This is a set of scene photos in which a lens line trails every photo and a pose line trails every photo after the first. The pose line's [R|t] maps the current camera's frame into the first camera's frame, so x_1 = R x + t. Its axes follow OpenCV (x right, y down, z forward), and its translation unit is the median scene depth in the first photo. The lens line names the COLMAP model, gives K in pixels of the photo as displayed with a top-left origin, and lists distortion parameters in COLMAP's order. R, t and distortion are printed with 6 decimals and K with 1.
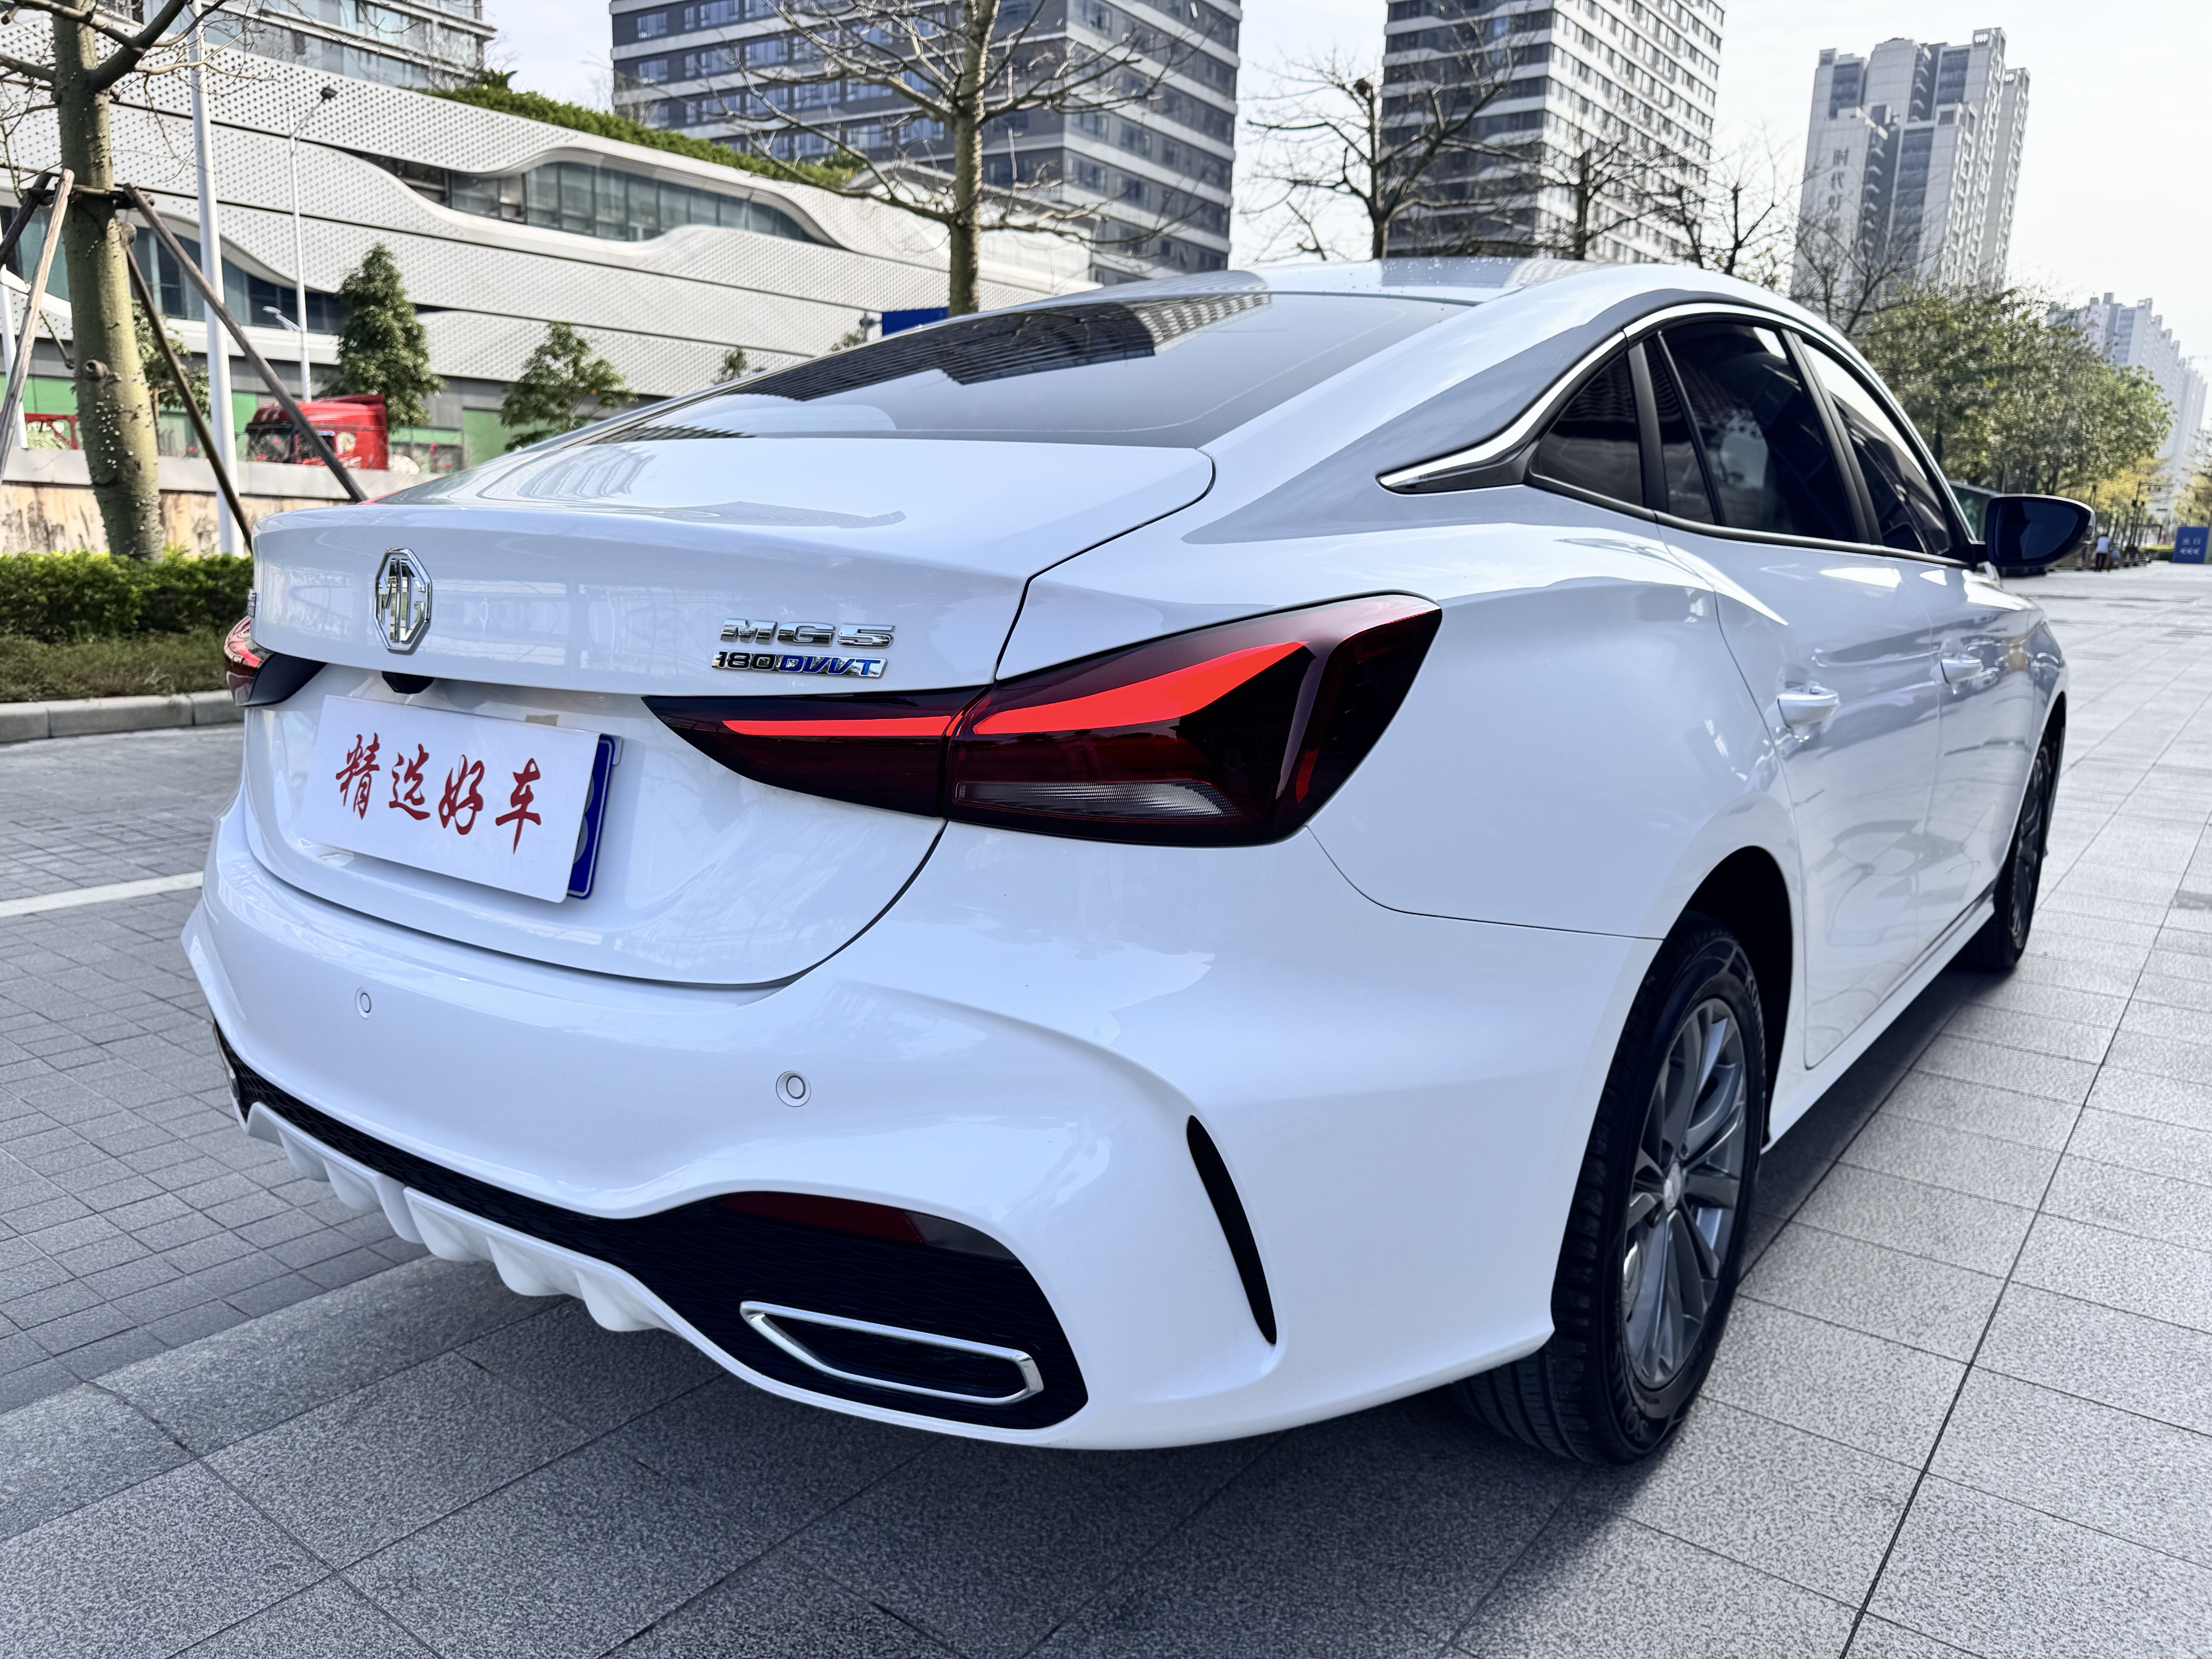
lens RADIAL K [[1603.2, 0, 1112.5], [0, 1603.2, 833.2], [0, 0, 1]] dist [0.022381, -0.028887]
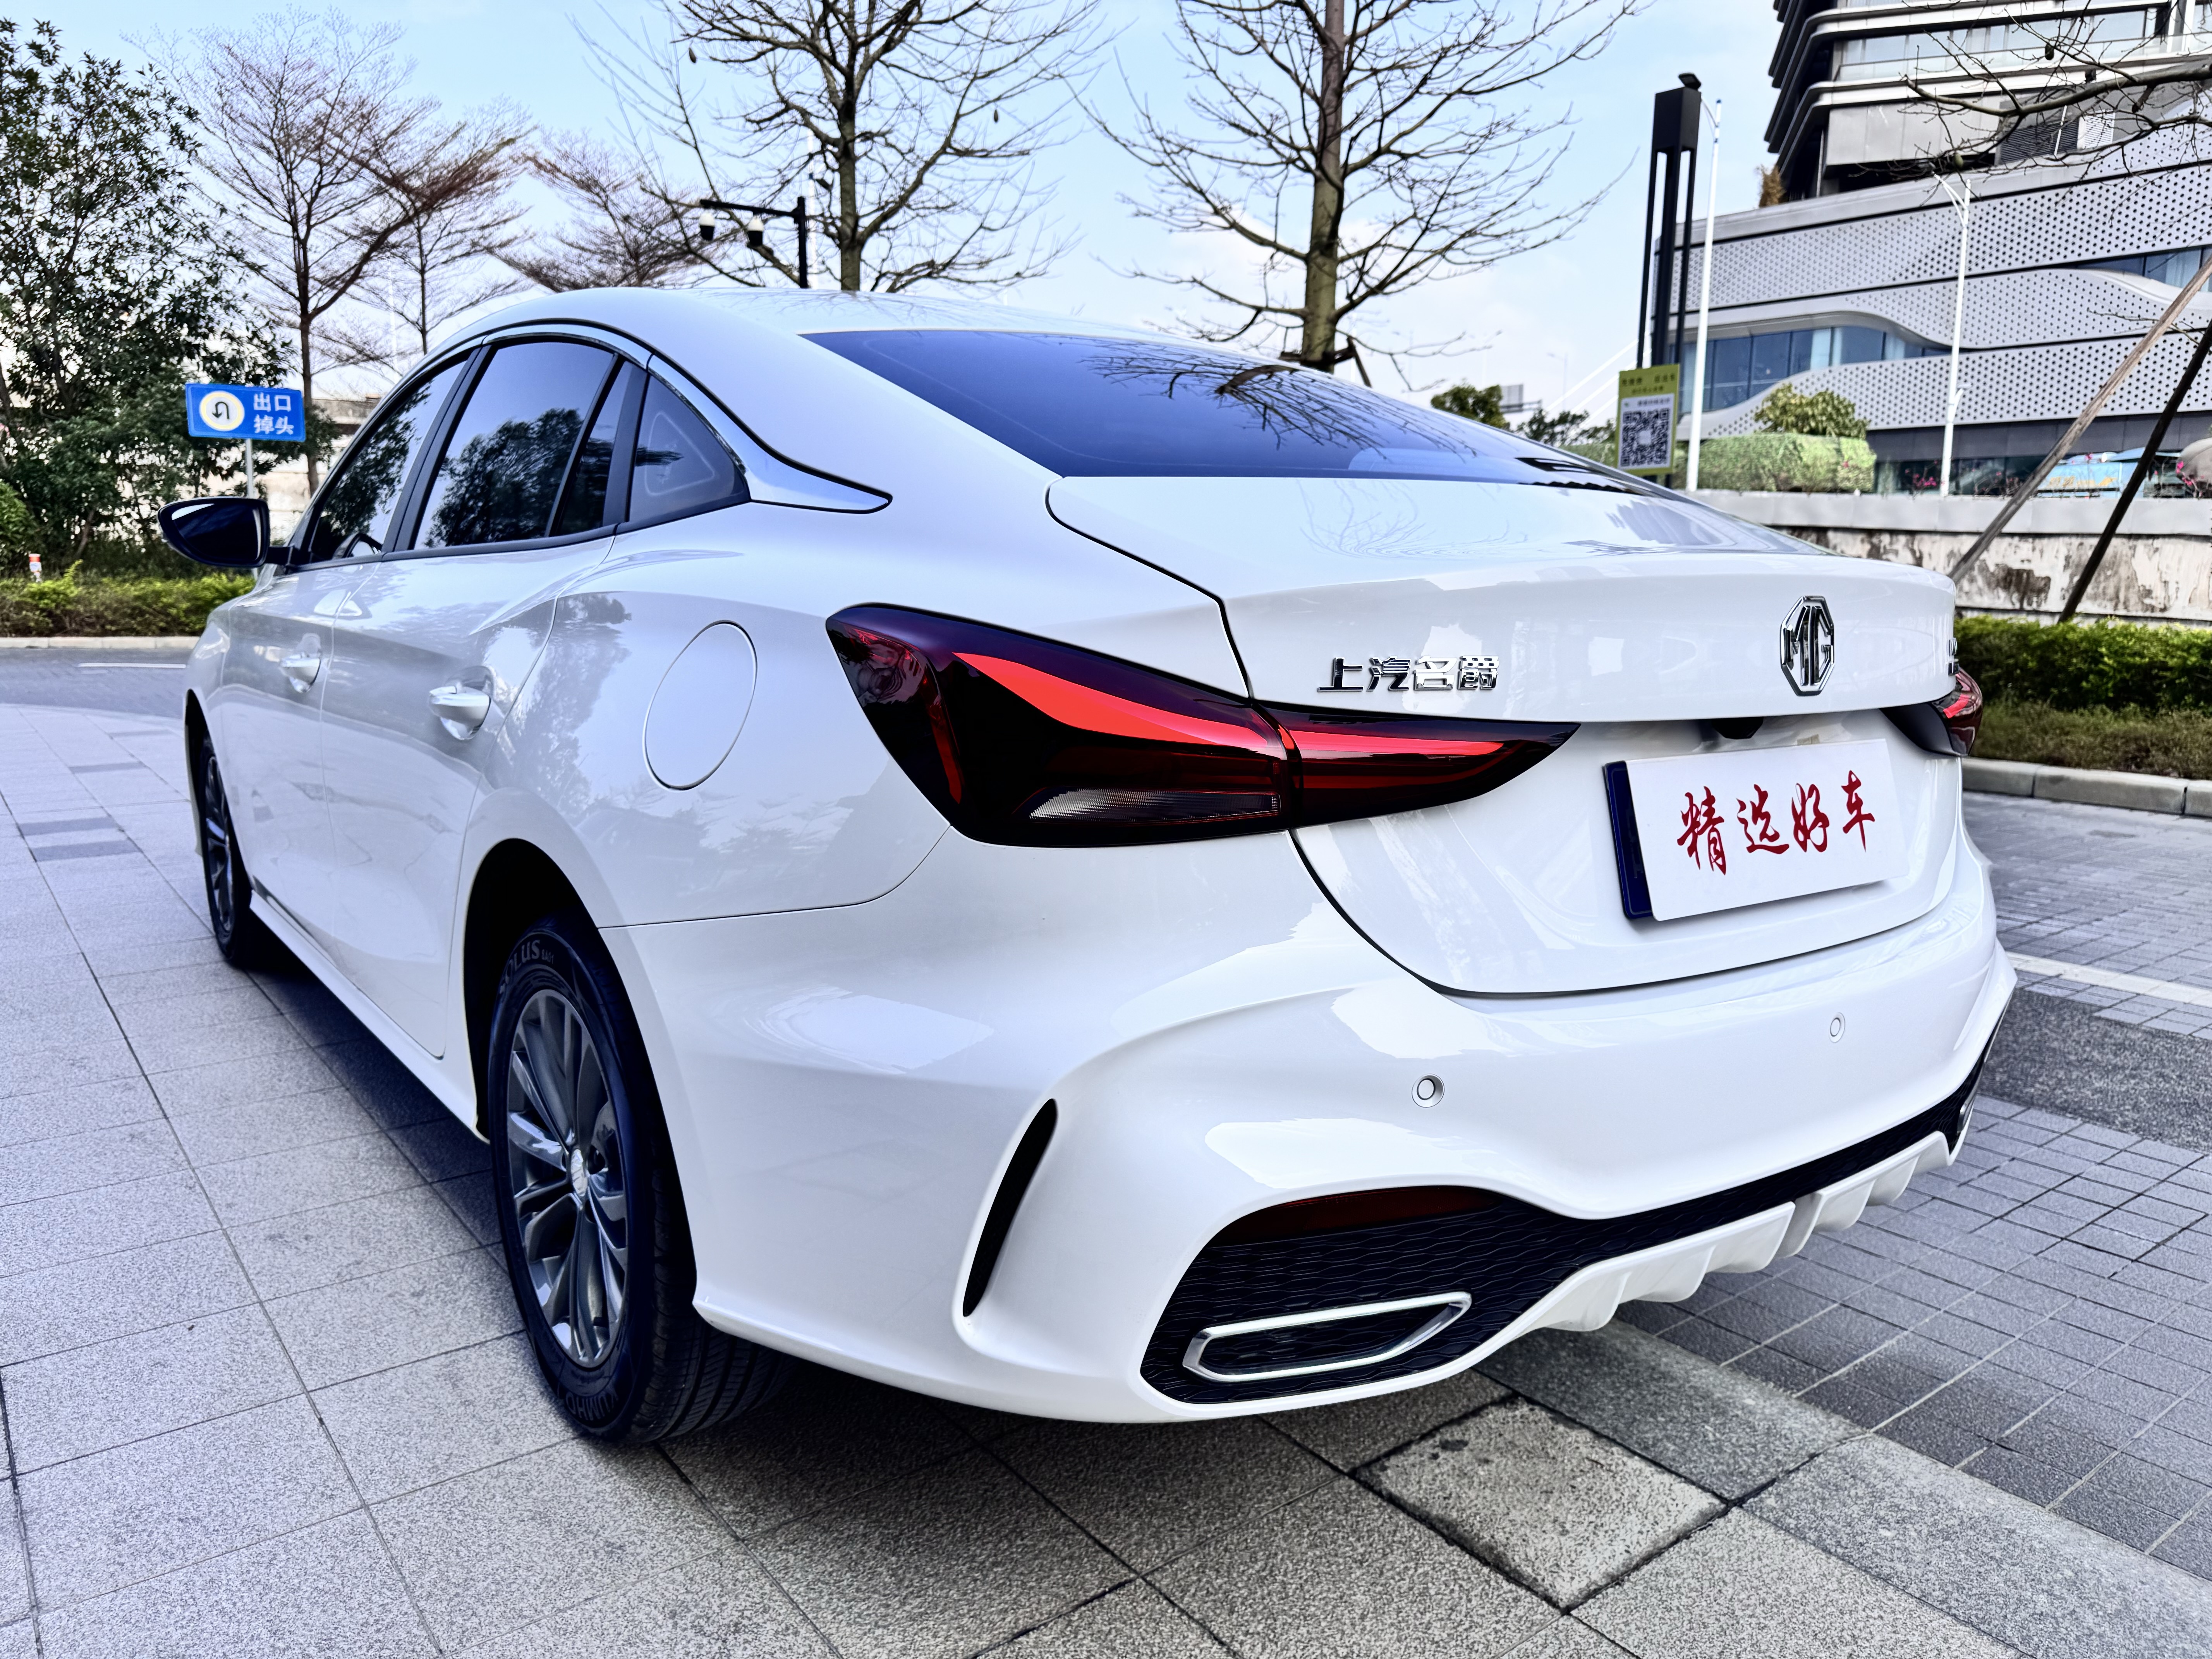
lens RADIAL K [[1603.2, 0, 1118.0], [0, 1603.2, 817.7], [0, 0, 1]] dist [0.022381, -0.028887]
pose [[0.287387, -0.162957, 0.943851, -1.581759], [0.160165, 0.979722, 0.120383, -0.232944], [-0.944328, 0.116576, 0.307659, 1.104746]]
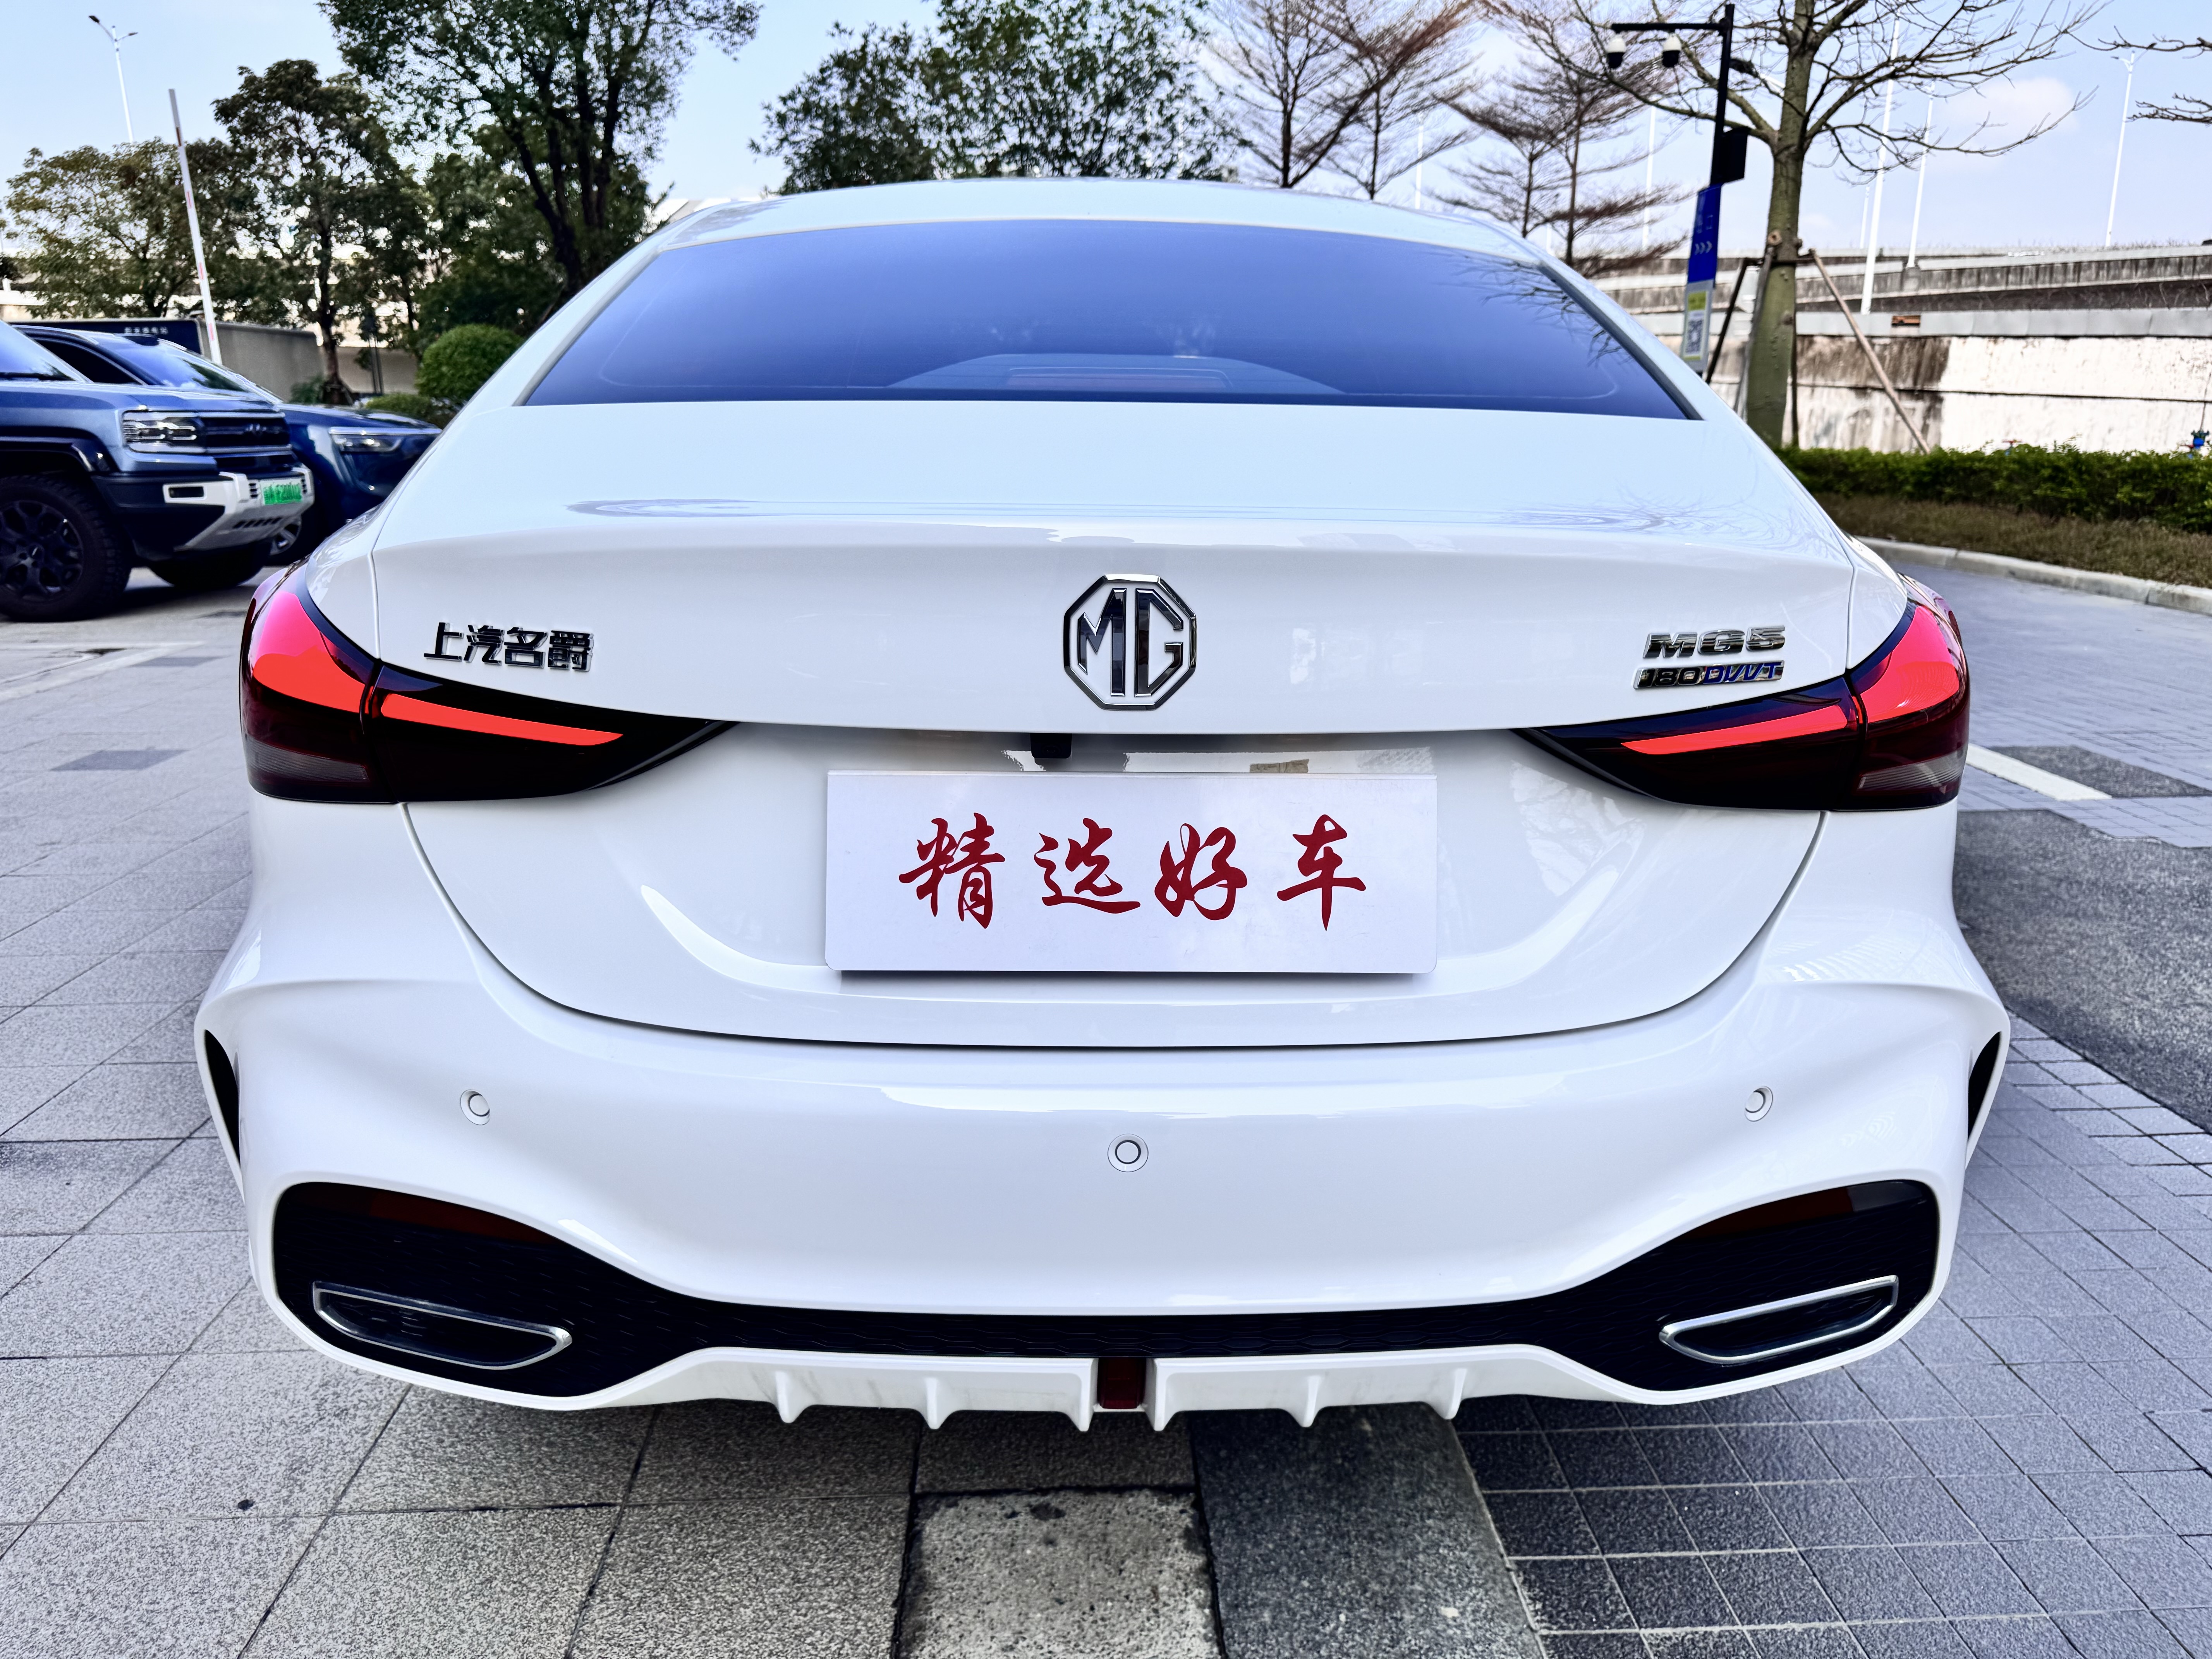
lens RADIAL K [[1603.2, 0, 1085.6], [0, 1603.2, 823.9], [0, 0, 1]] dist [0.022381, -0.028887]
pose [[0.790849, -0.168217, 0.588439, -0.918586], [0.116387, 0.985276, 0.125239, -0.155331], [-0.600843, -0.030559, 0.798783, 0.387620]]
